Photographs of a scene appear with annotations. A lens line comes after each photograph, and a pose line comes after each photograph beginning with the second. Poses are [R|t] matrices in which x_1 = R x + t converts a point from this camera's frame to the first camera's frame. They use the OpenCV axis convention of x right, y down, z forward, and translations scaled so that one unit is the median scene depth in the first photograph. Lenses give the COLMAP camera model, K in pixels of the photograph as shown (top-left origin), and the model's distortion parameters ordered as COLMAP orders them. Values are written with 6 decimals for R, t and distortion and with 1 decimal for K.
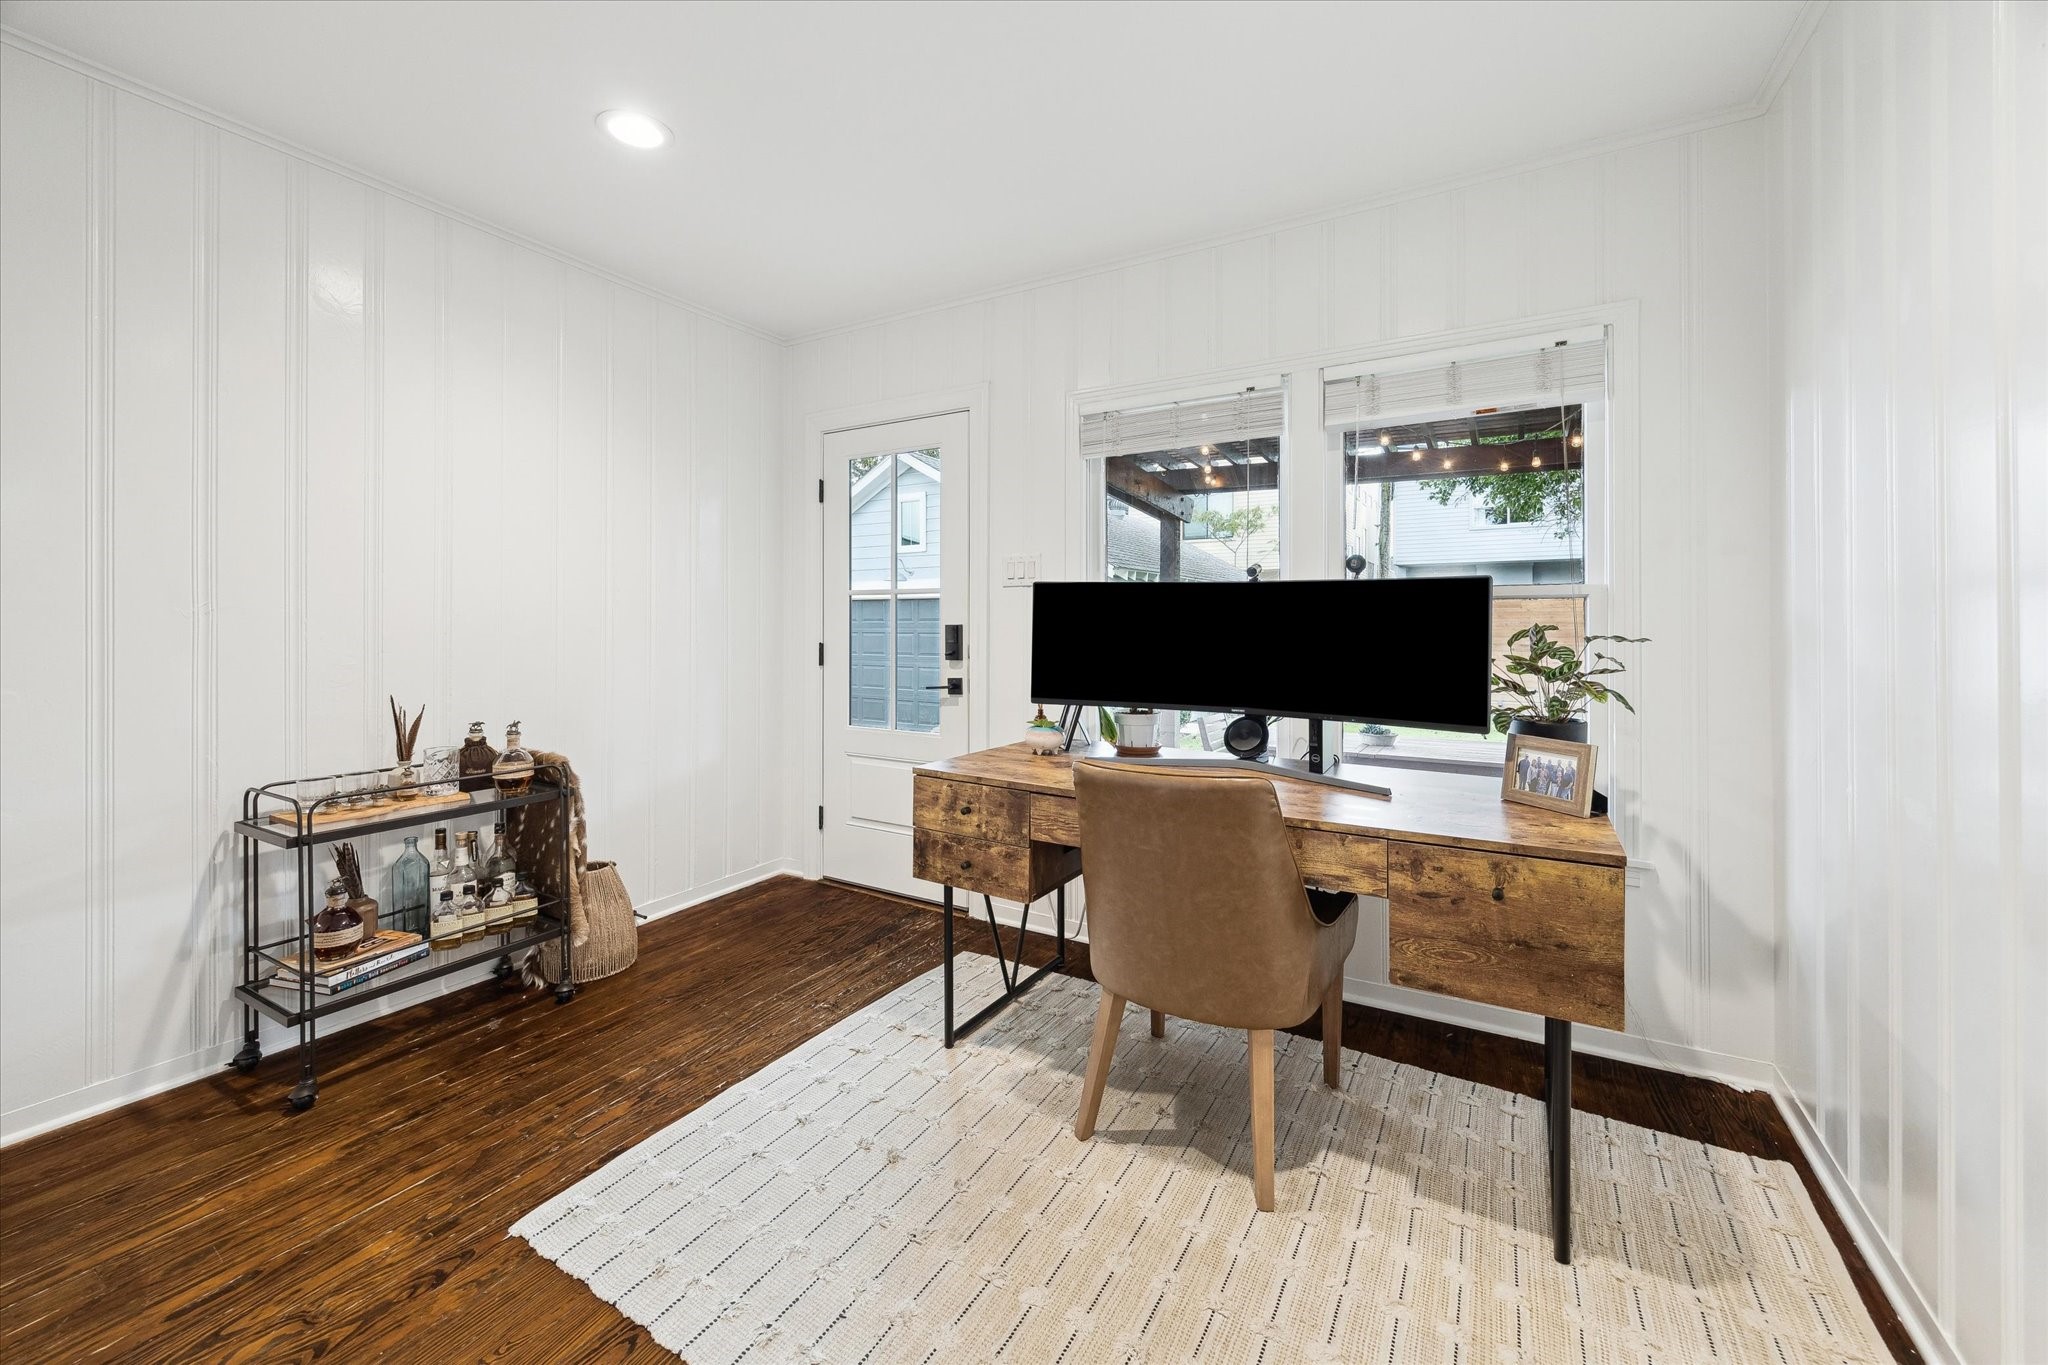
lens RADIAL K [[783.8, 0, 1023.1], [0, 783.8, 665.0], [0, 0, 1]] dist [-0.000123, 0.000089]
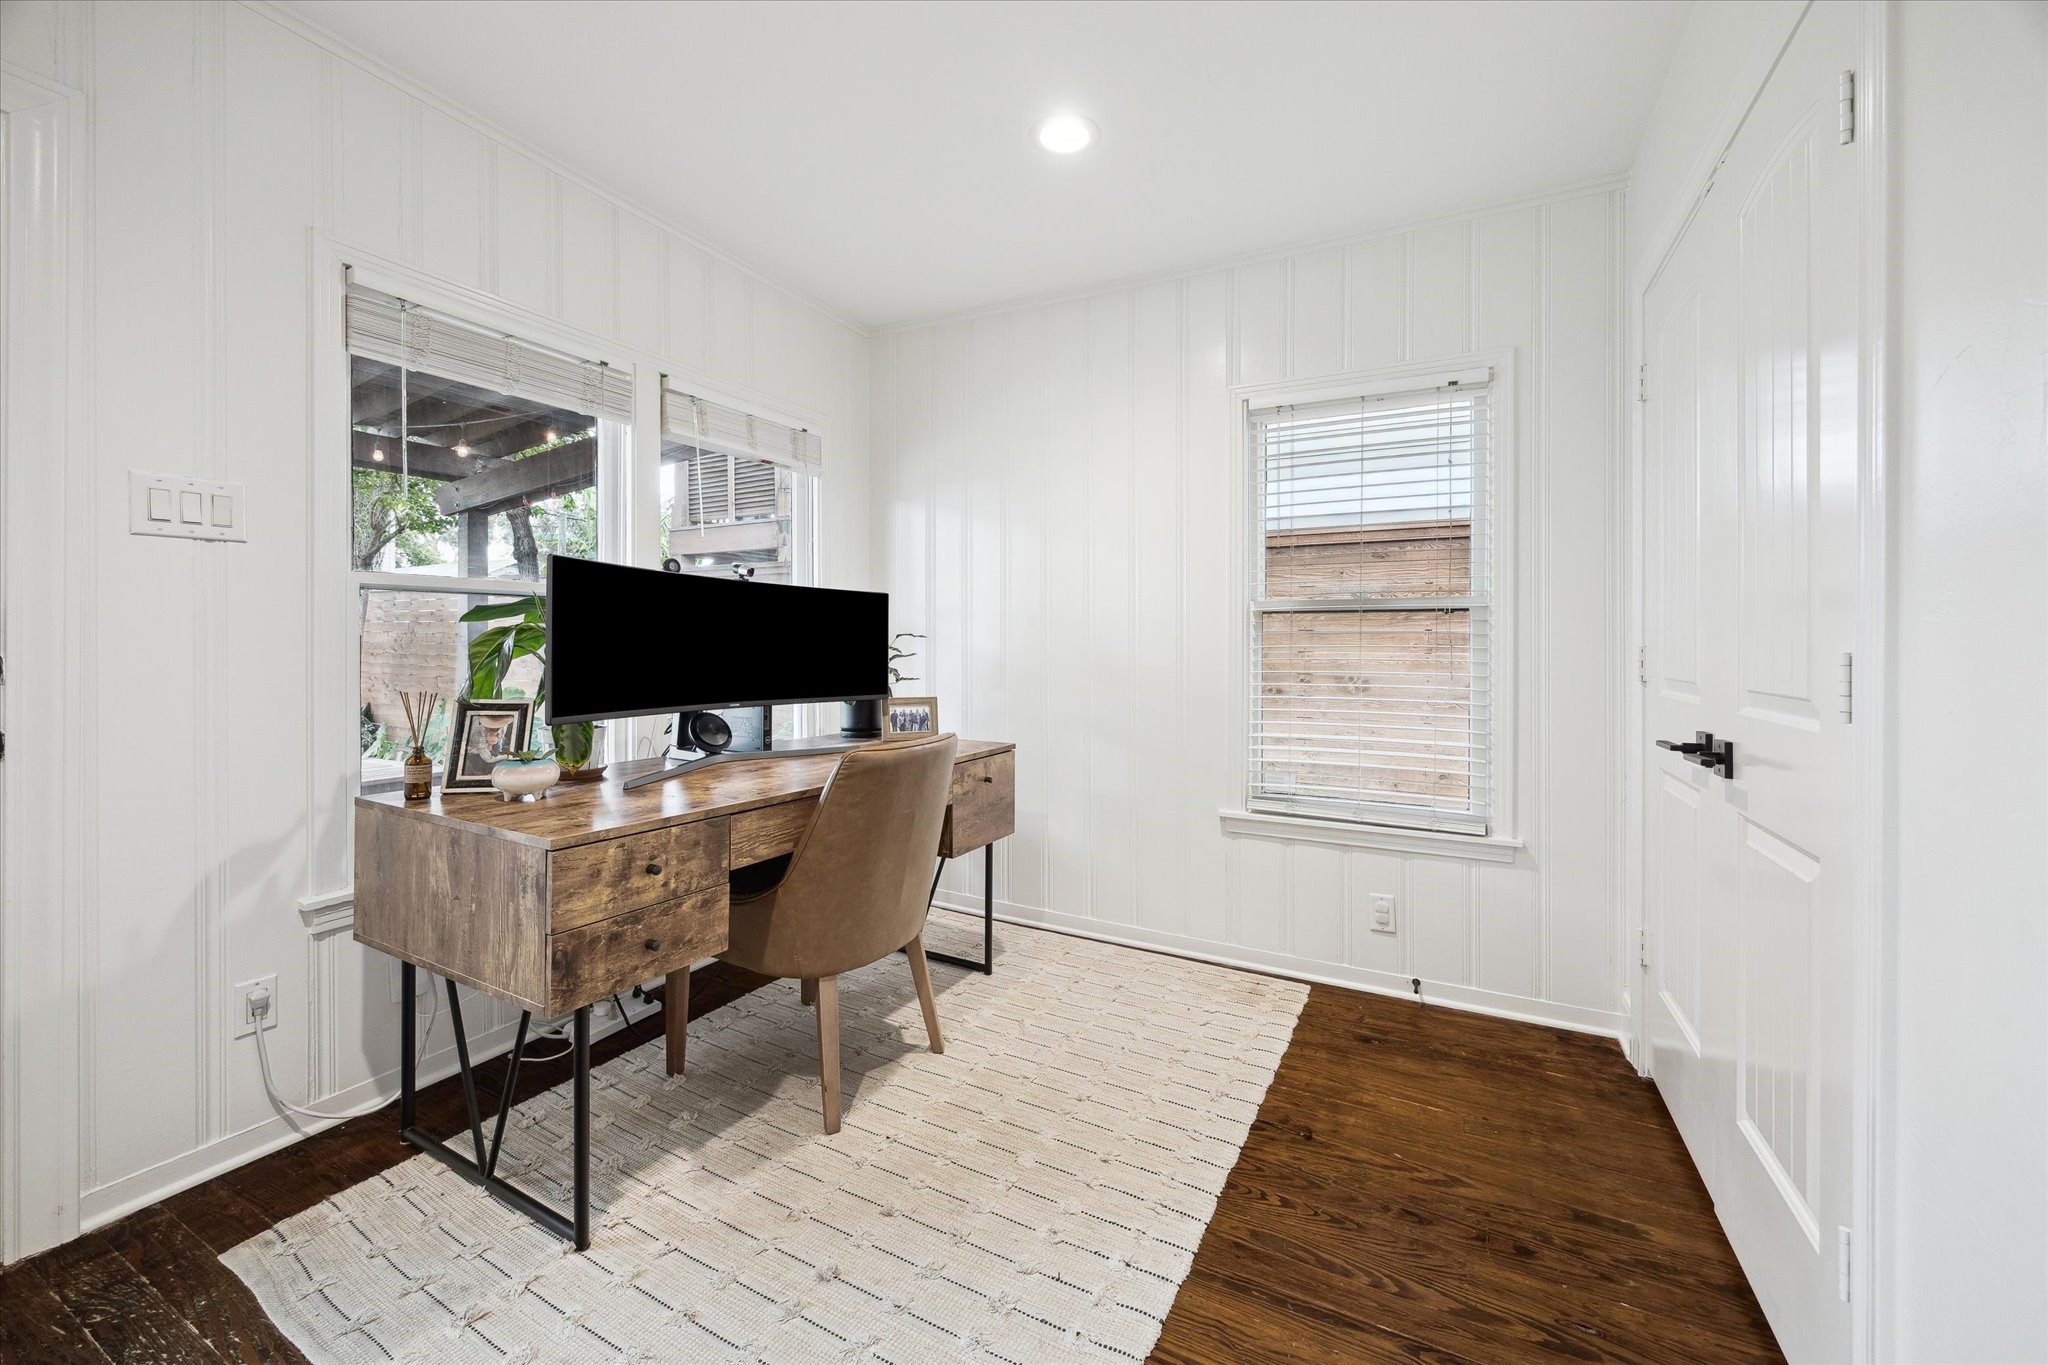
lens RADIAL K [[783.8, 0, 1023.1], [0, 783.8, 665.0], [0, 0, 1]] dist [-0.000123, 0.000089]
pose [[-0.036688, -0.031649, 0.998825, -0.813595], [0.031121, 0.998977, 0.032797, -0.016085], [-0.998842, 0.032287, -0.035665, 0.688410]]
